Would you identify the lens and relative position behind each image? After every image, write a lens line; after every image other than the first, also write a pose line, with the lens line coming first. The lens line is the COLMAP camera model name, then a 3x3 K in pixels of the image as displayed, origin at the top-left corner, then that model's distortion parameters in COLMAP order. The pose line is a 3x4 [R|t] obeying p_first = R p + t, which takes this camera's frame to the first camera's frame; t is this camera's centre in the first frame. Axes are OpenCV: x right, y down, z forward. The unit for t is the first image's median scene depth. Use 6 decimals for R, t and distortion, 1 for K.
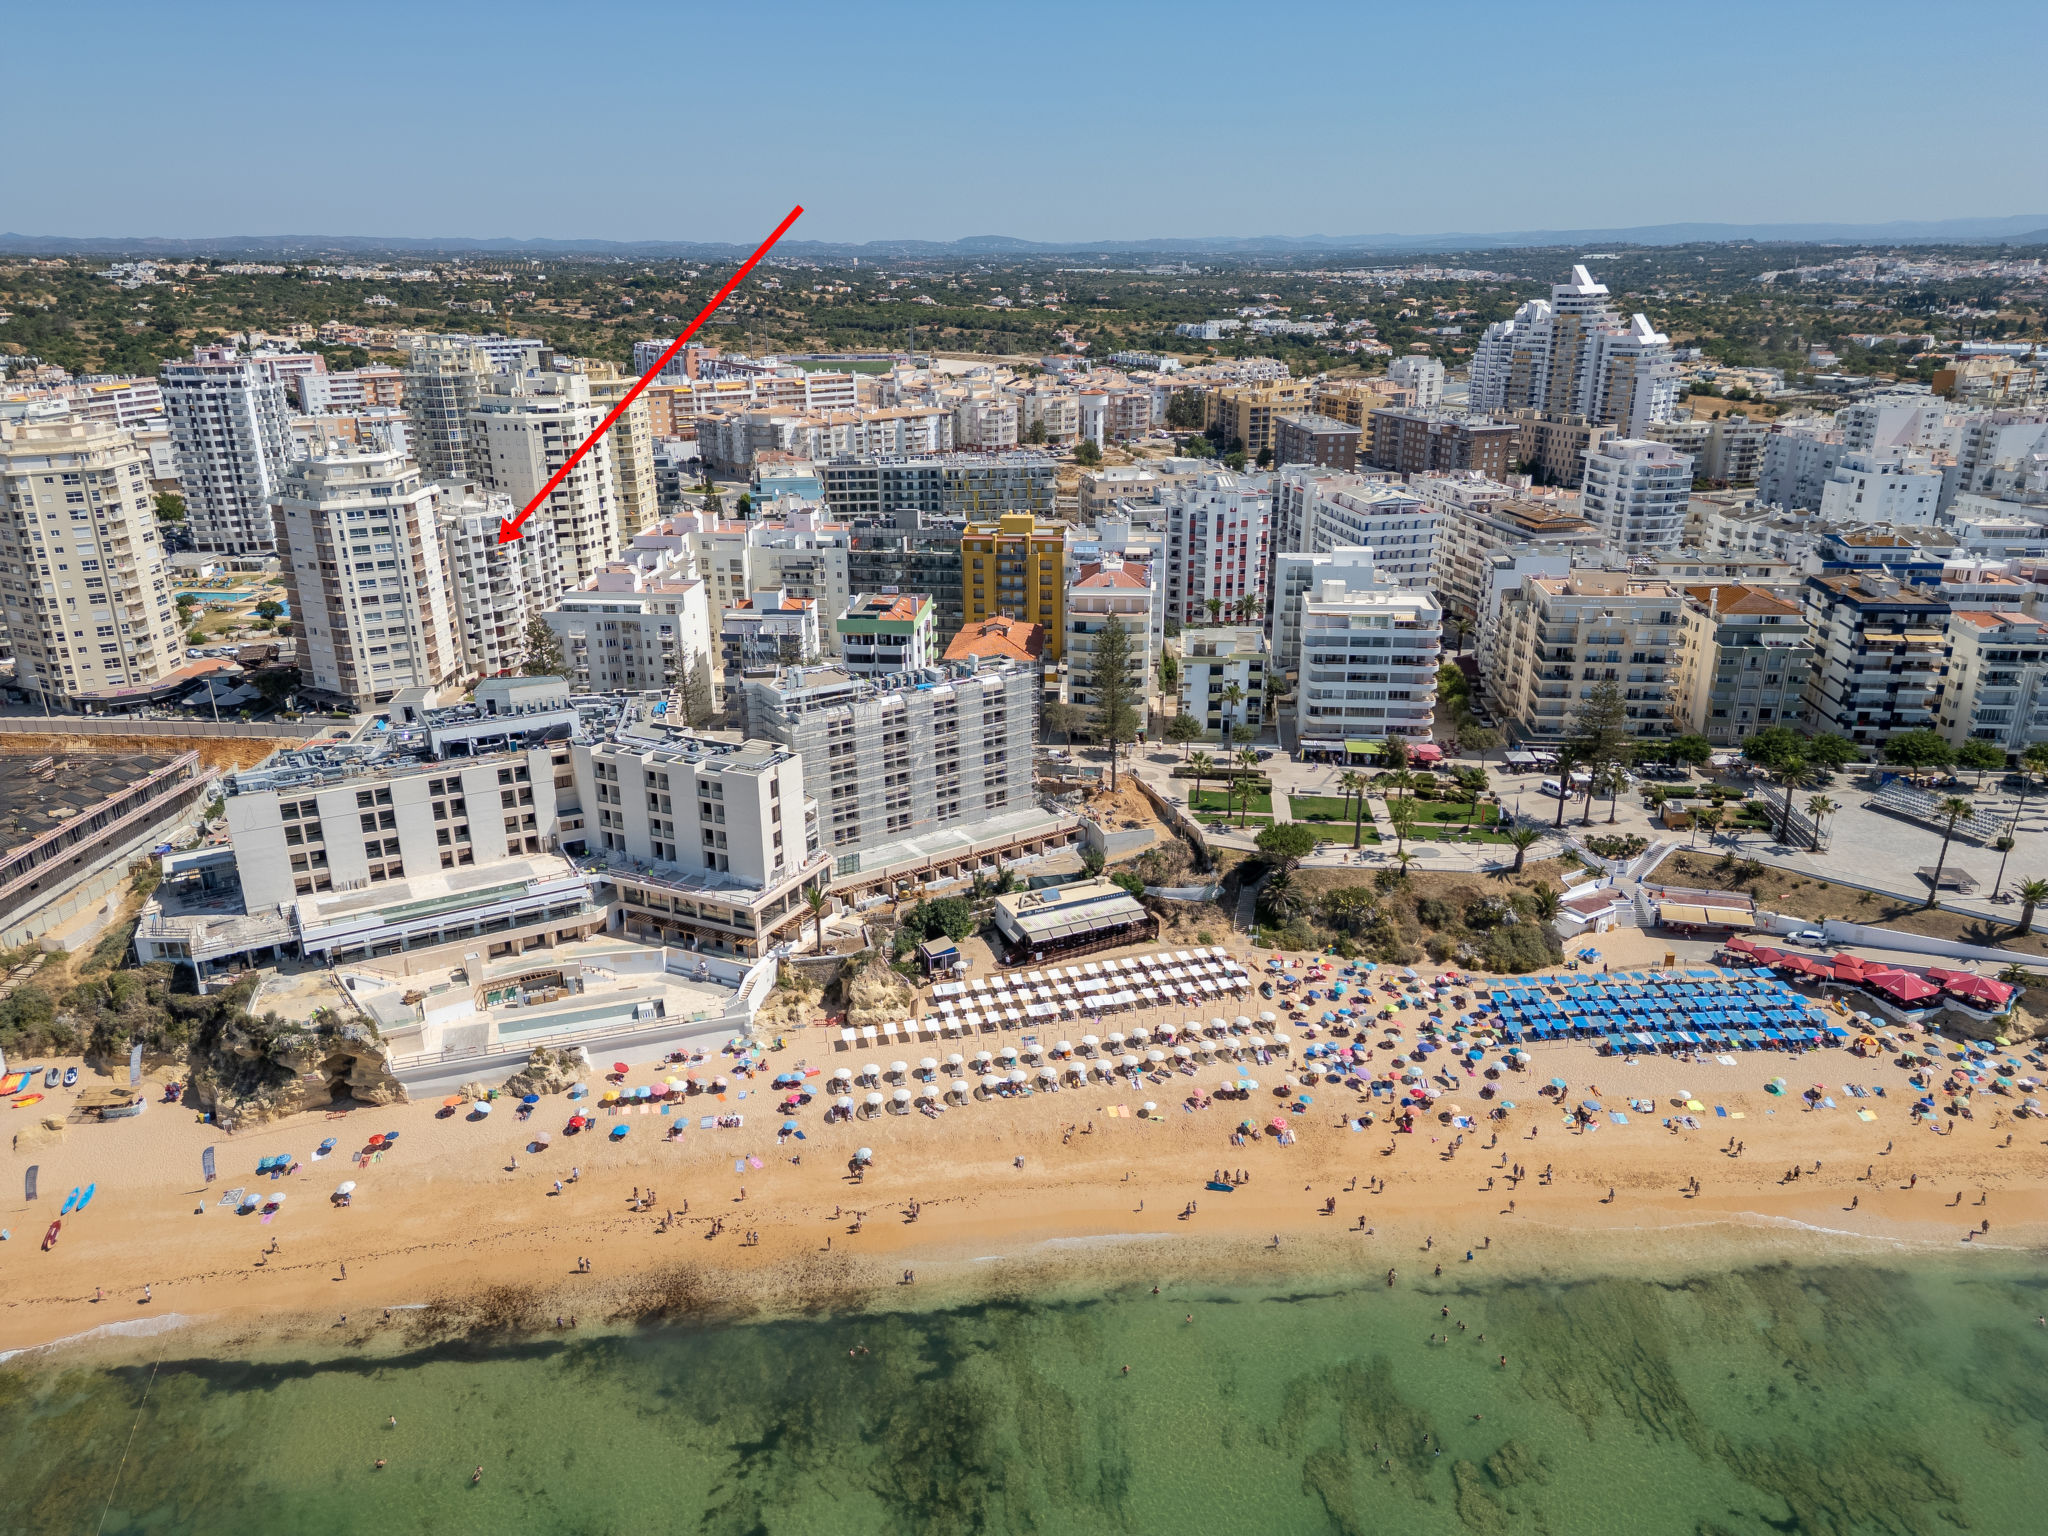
lens RADIAL K [[1437.1, 0, 1024.3], [0, 1437.1, 781.3], [0, 0, 1]] dist [0.089359, -0.087278]
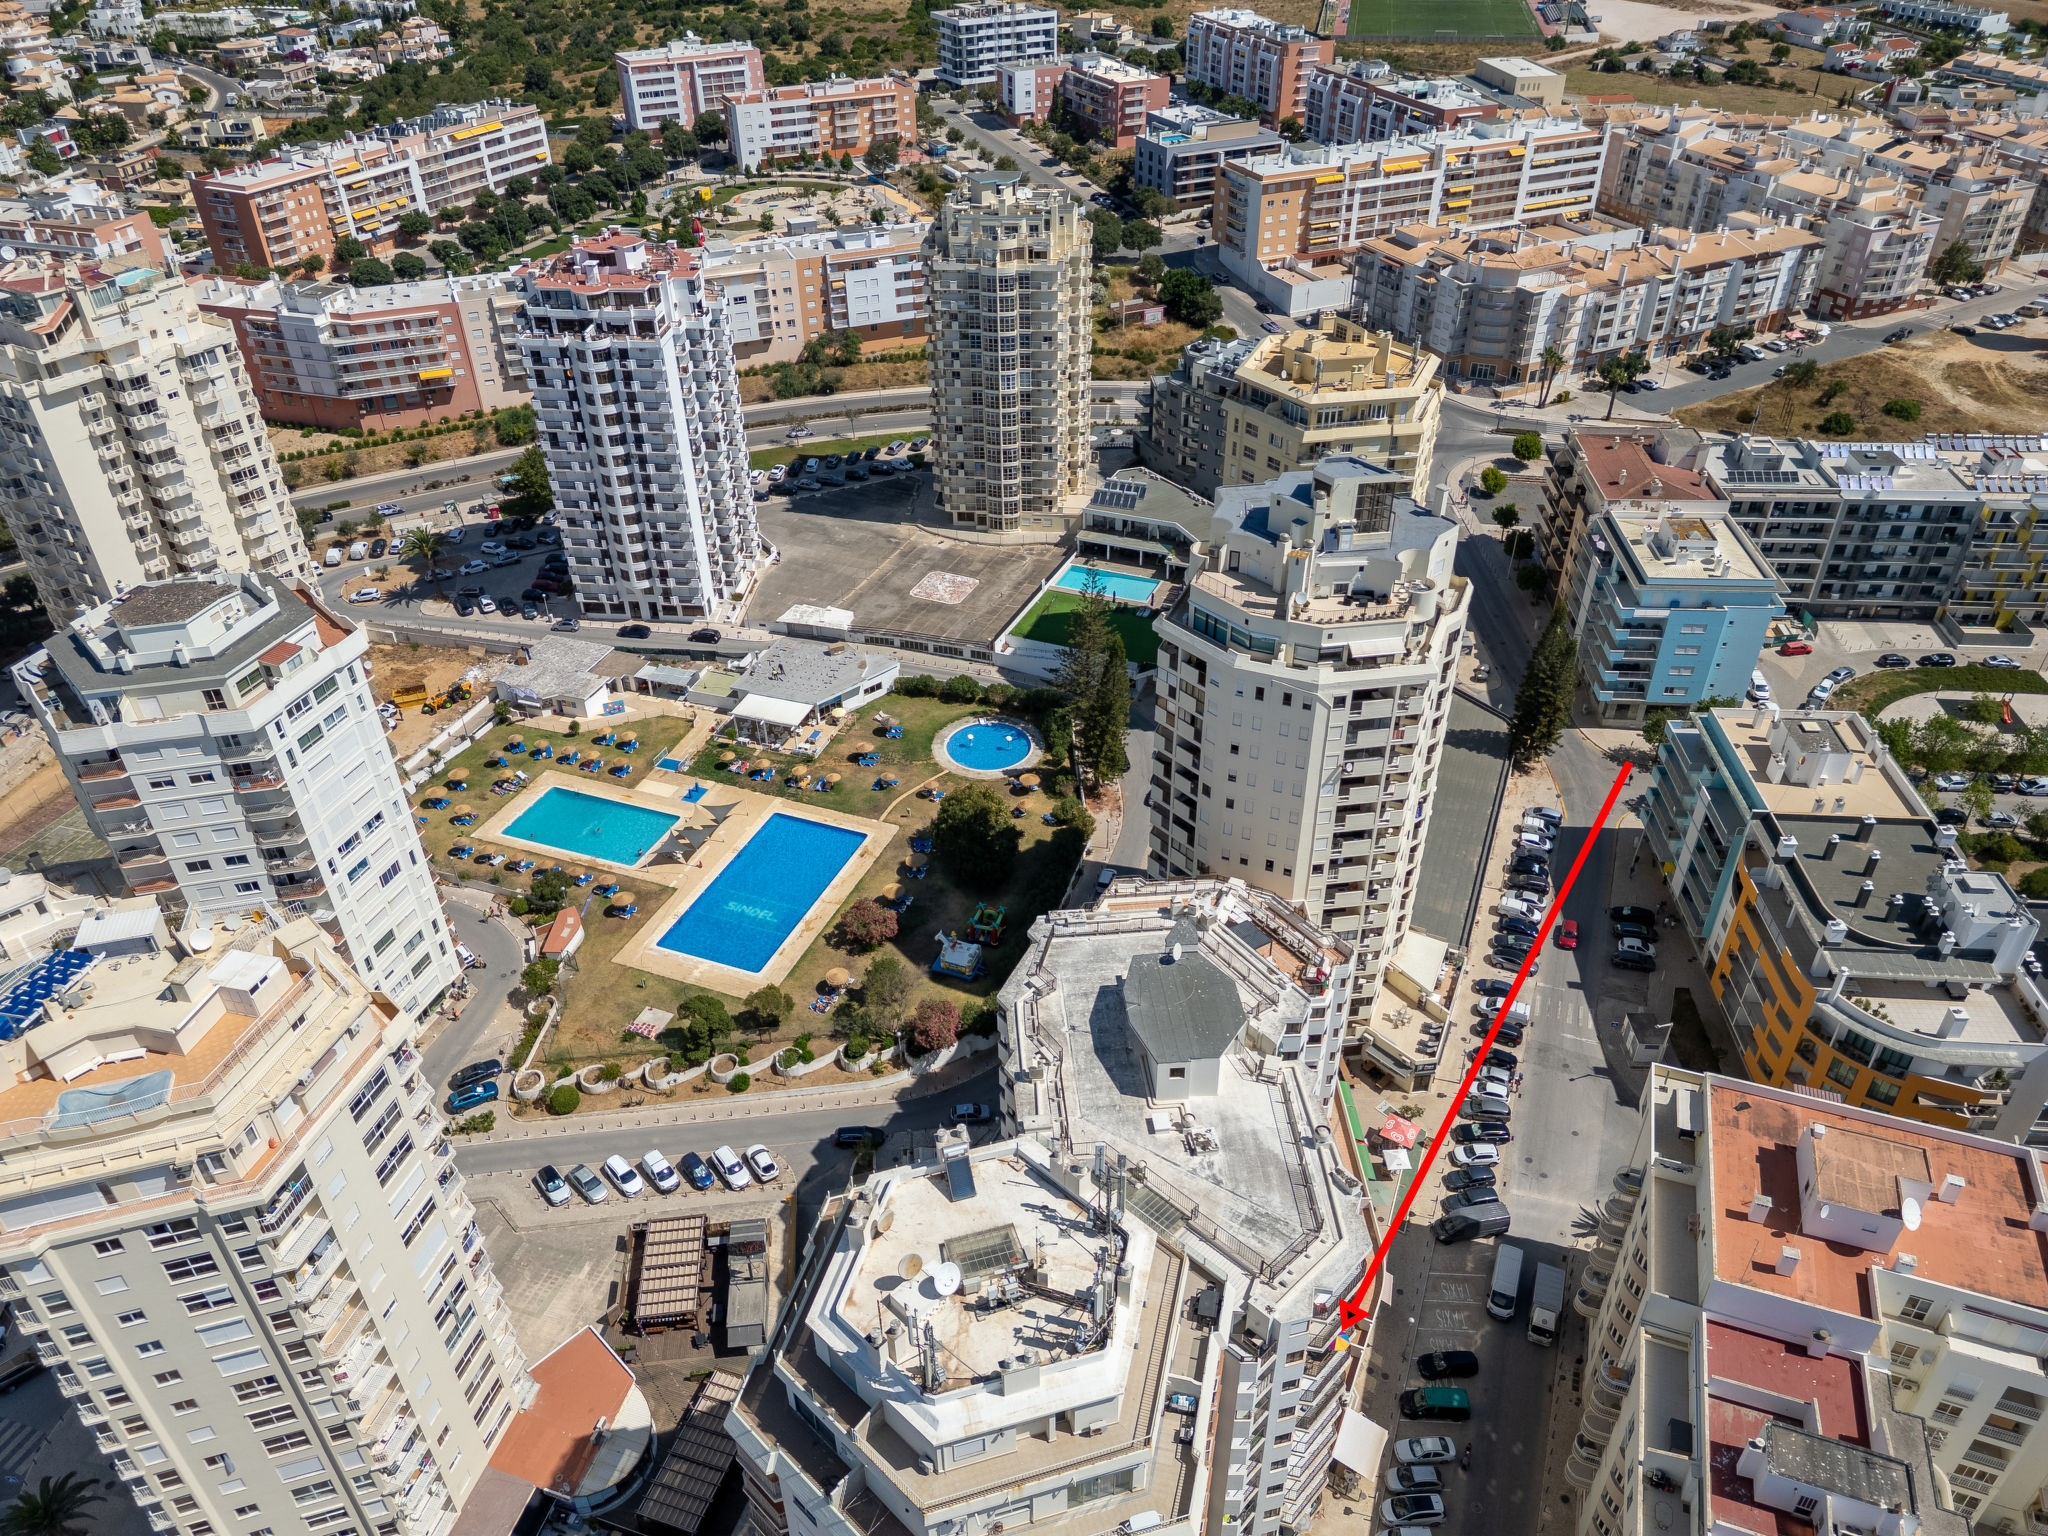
lens RADIAL K [[1437.1, 0, 1024.3], [0, 1437.1, 781.3], [0, 0, 1]] dist [0.089359, -0.087278]
pose [[0.966488, 0.141830, -0.213976, -0.271707], [-0.079672, 0.958084, 0.275184, -0.264485], [0.244037, -0.248914, 0.937277, 0.504345]]
